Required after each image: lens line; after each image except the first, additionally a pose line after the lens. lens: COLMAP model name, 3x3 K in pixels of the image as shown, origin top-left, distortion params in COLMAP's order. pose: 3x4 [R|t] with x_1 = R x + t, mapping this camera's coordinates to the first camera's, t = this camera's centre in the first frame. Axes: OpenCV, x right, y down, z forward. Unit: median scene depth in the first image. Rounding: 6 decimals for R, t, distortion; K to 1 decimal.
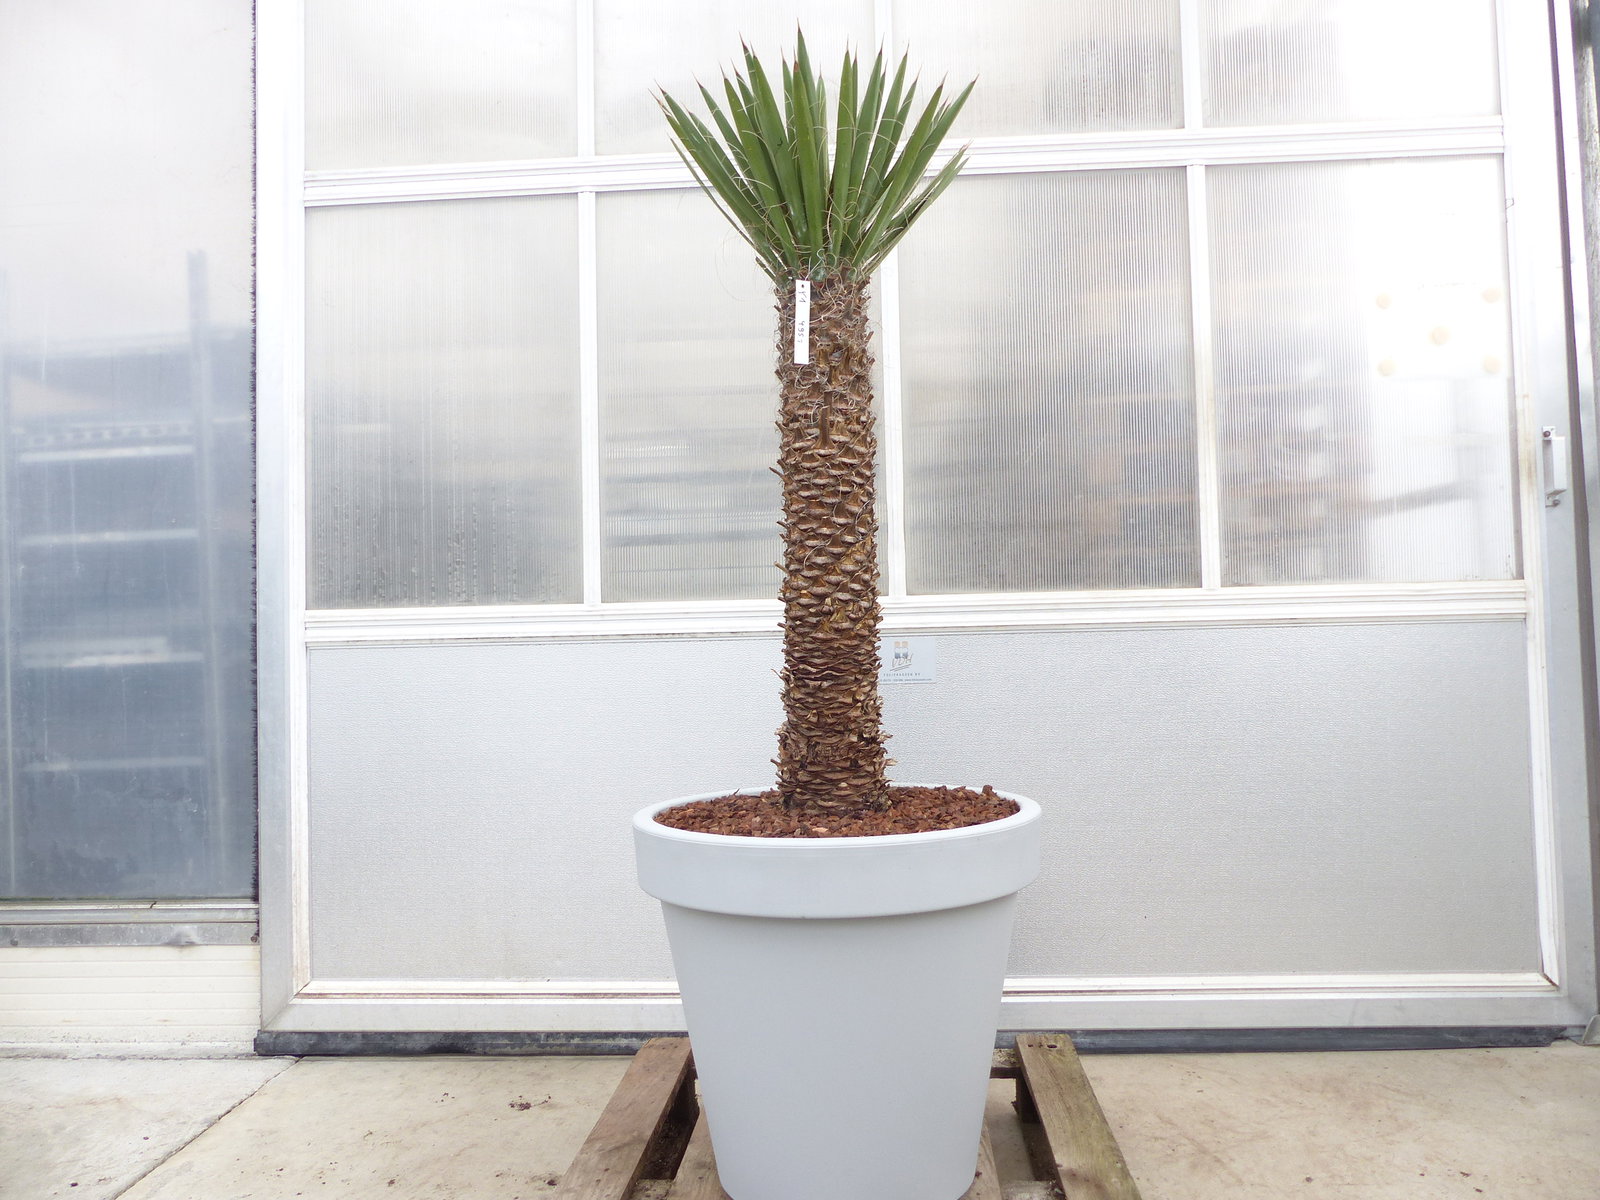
lens RADIAL K [[1190.8, 0, 800.6], [0, 1190.8, 575.9], [0, 0, 1]] dist [-0.019652, 0.004685]
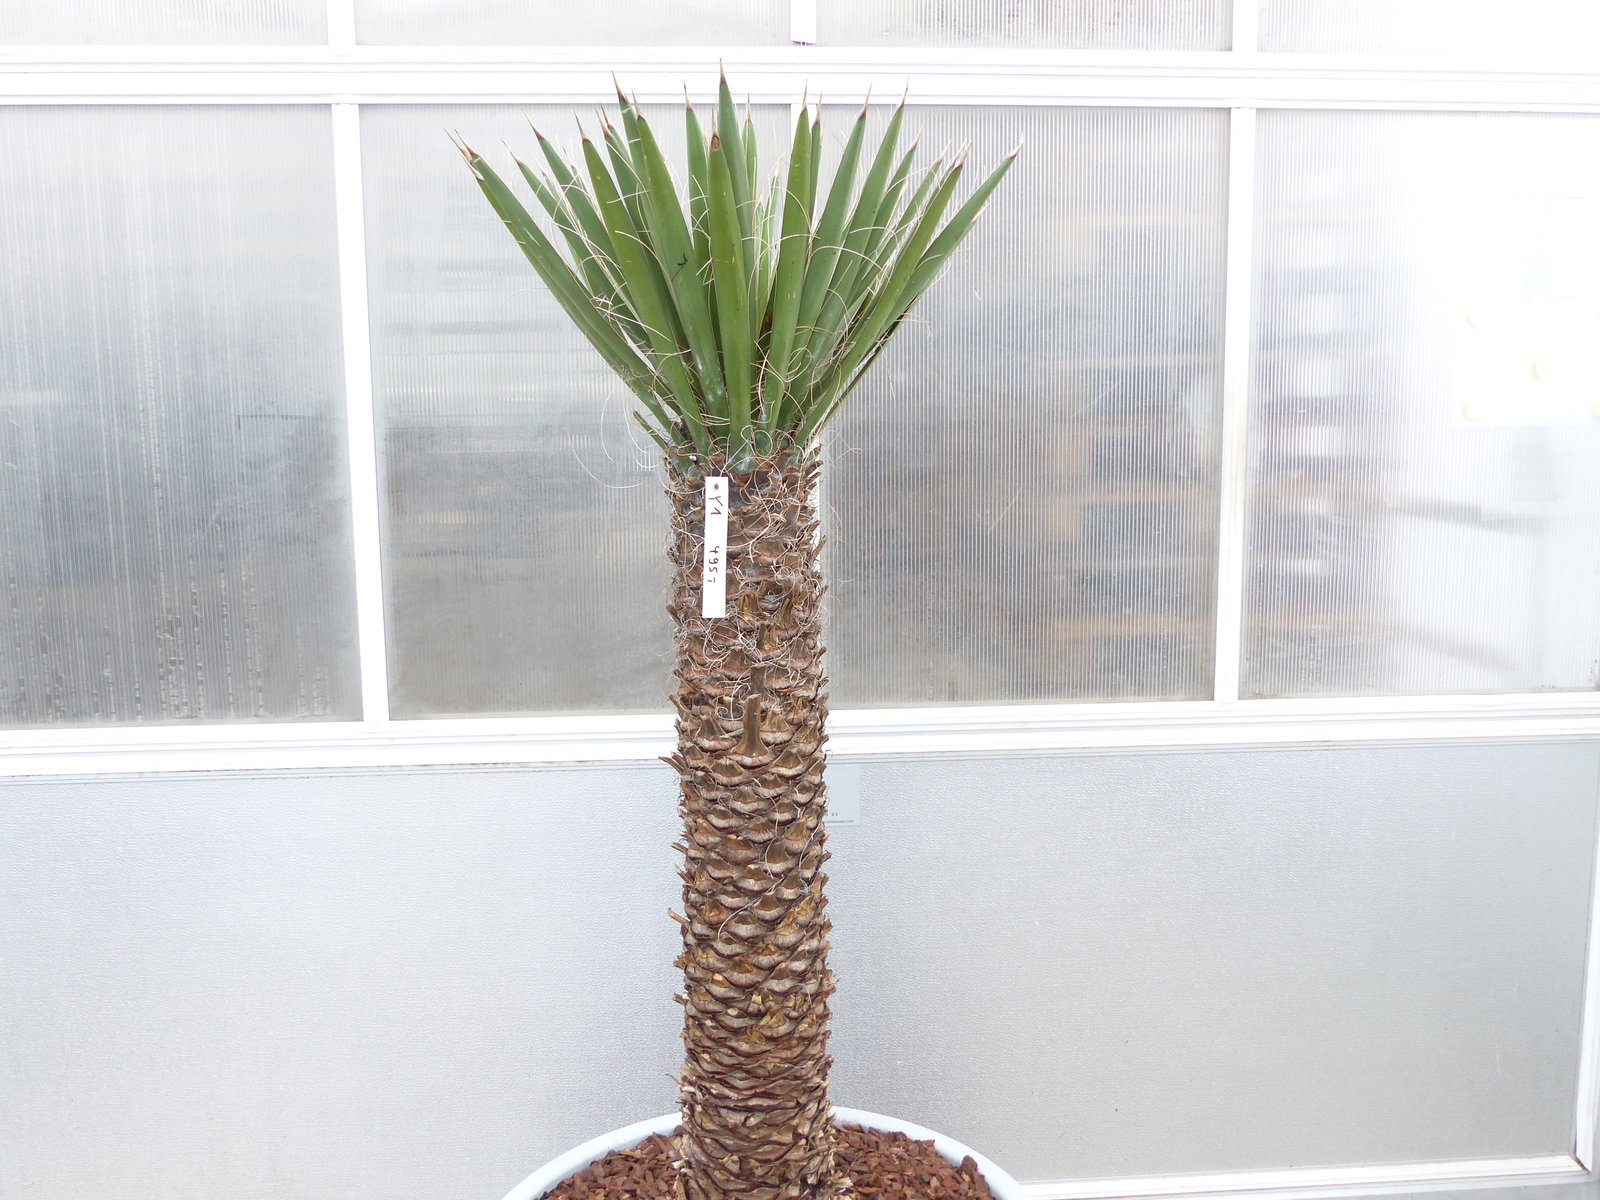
lens RADIAL K [[1375.5, 0, 815.2], [0, 1375.5, 597.1], [0, 0, 1]] dist [-0.040838, 0.025664]
pose [[0.991044, -0.005664, 0.133416, -0.042031], [-0.018555, 0.983568, 0.179583, -0.316541], [-0.132241, -0.180451, 0.974654, 0.307843]]
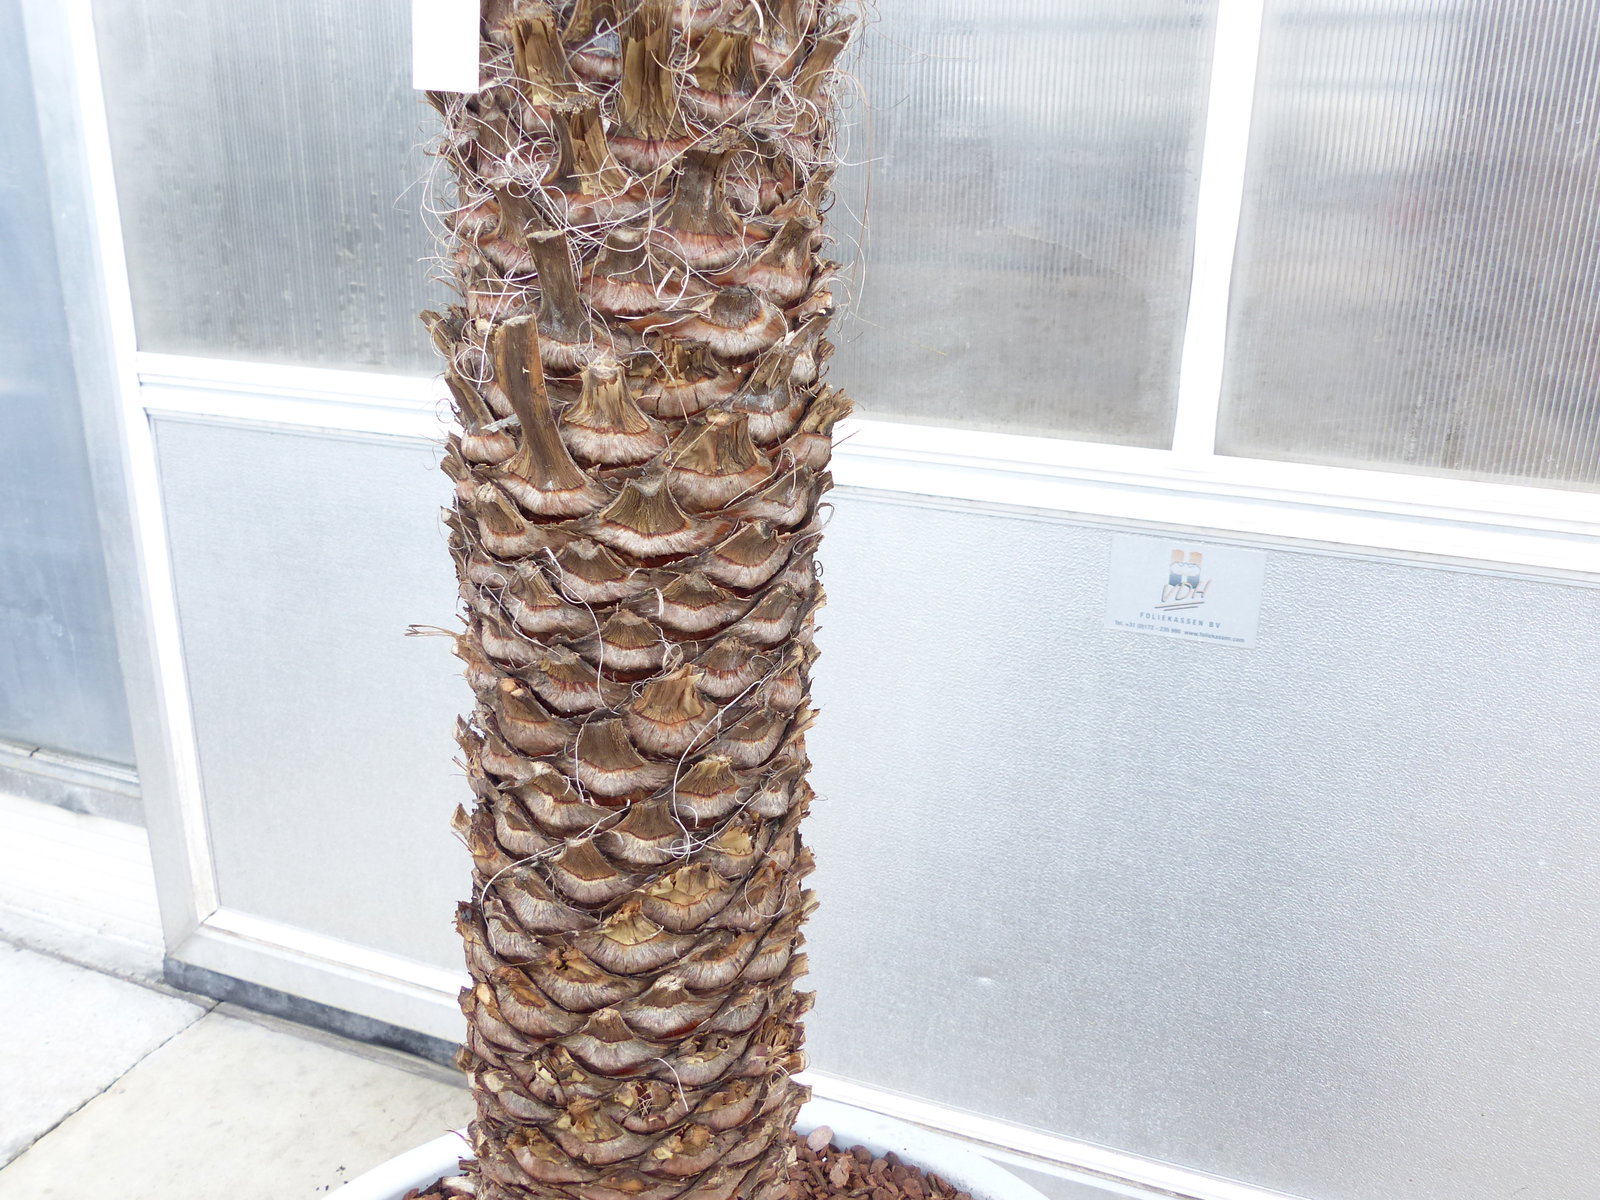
lens RADIAL K [[1375.5, 0, 815.2], [0, 1375.5, 597.1], [0, 0, 1]] dist [-0.040838, 0.025664]
pose [[0.952837, 0.136969, -0.270816, 0.145903], [-0.027250, 0.927370, 0.373152, -0.187475], [0.302257, -0.348173, 0.887365, 0.766128]]
